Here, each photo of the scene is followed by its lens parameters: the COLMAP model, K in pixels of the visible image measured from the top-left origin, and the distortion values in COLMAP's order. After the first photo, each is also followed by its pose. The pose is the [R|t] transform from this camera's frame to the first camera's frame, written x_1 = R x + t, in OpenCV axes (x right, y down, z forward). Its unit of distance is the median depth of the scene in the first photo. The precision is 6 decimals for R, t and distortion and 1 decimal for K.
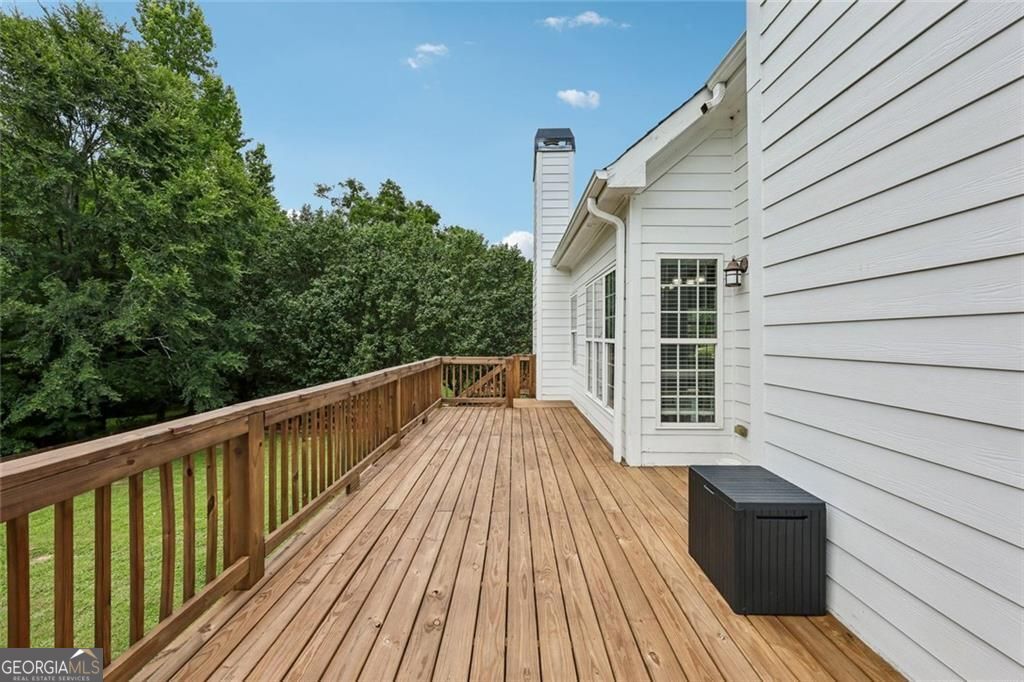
lens RADIAL K [[412.7, 0, 510.3], [0, 412.7, 338.3], [0, 0, 1]] dist [-0.001695, -0.000183]
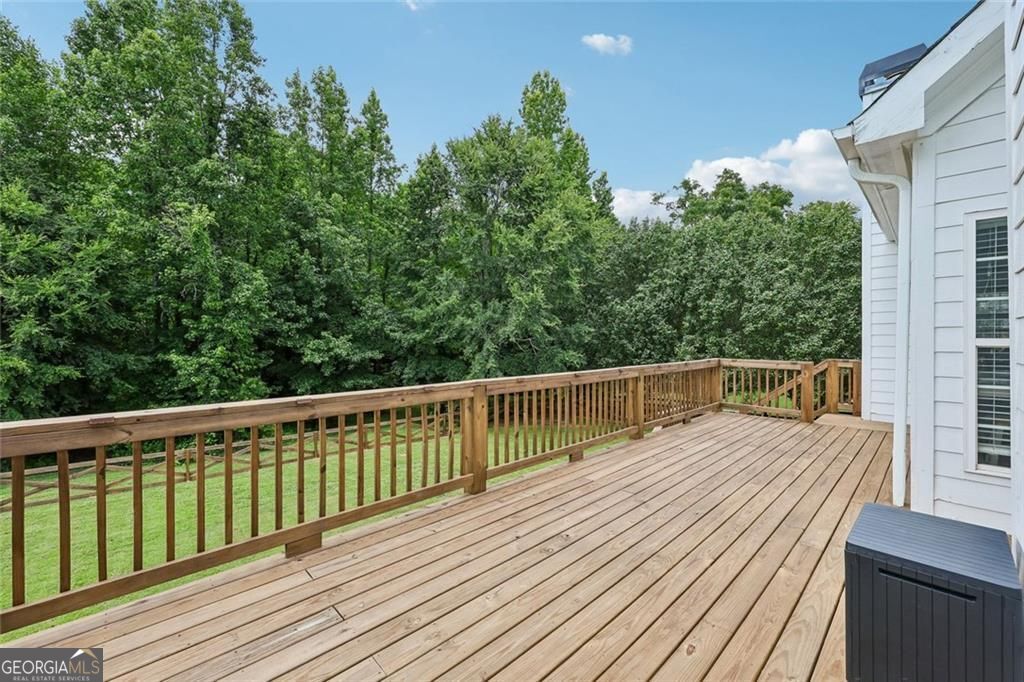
lens RADIAL K [[412.4, 0, 509.7], [0, 412.4, 341.2], [0, 0, 1]] dist [0.000227, -0.000028]
pose [[0.700998, 0.002529, -0.713159, 0.069195], [0.000268, 0.999993, 0.003810, 0.000345], [0.713164, -0.002862, 0.700992, -0.003403]]
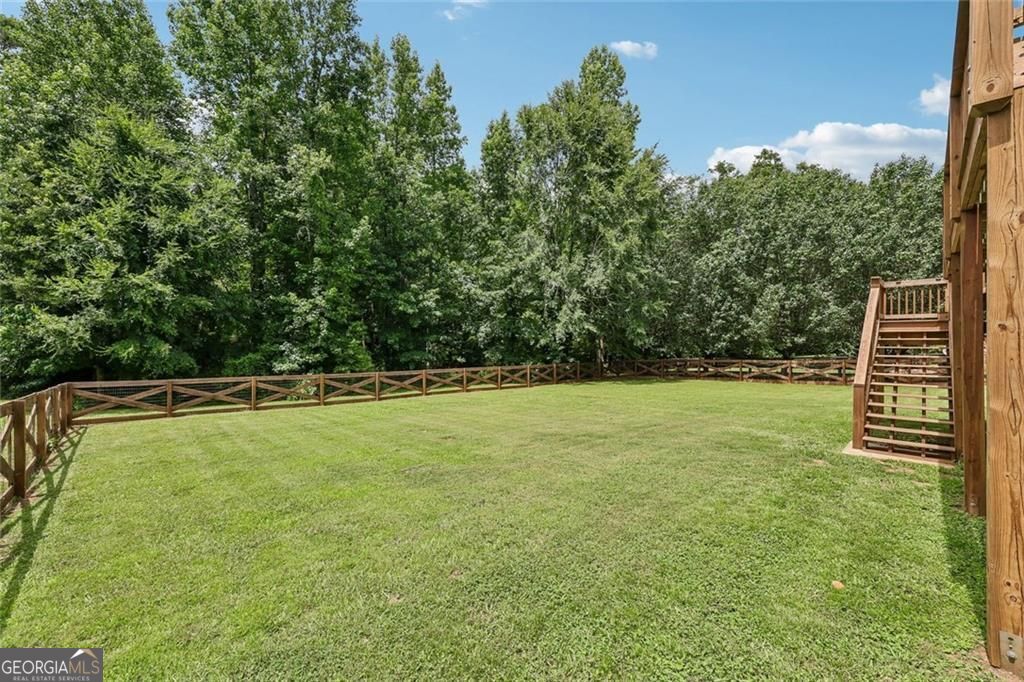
lens RADIAL K [[408.4, 0, 510.5], [0, 408.4, 340.9], [0, 0, 1]] dist [-0.001059, -0.000143]
pose [[0.703672, -0.001941, -0.710523, -0.090909], [-0.000039, 0.999996, -0.002771, 0.147651], [0.710525, 0.001978, 0.703669, -0.197628]]
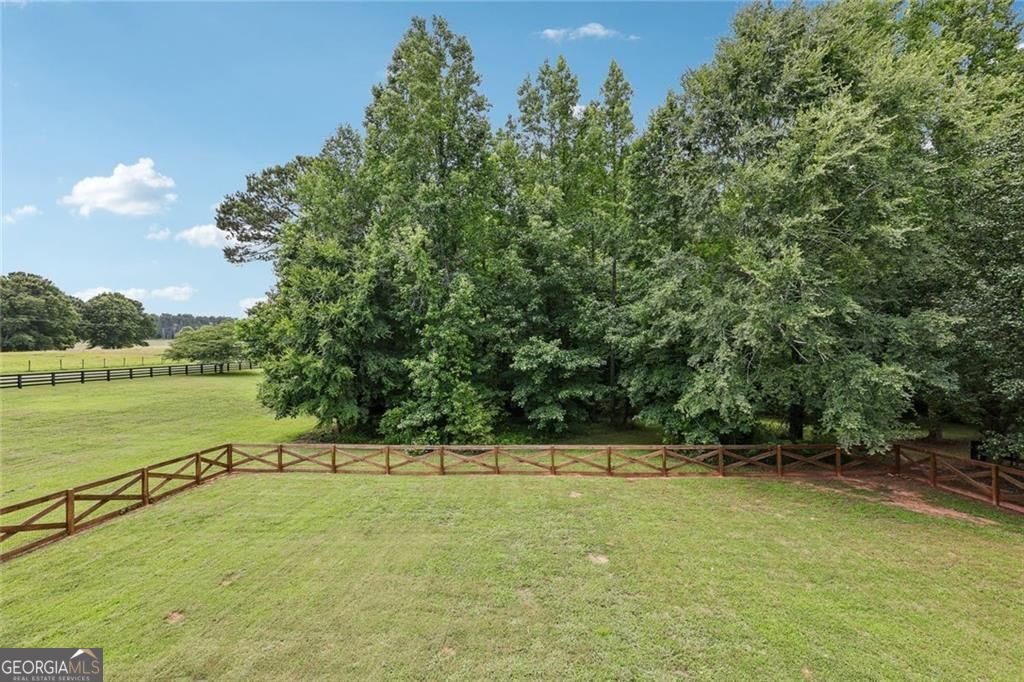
lens RADIAL K [[408.4, 0, 510.5], [0, 408.4, 340.9], [0, 0, 1]] dist [-0.001059, -0.000143]
pose [[0.005356, -0.007904, -0.999954, -0.056369], [0.012483, 0.999891, -0.007836, -0.002522], [0.999908, -0.012441, 0.005454, 0.378781]]
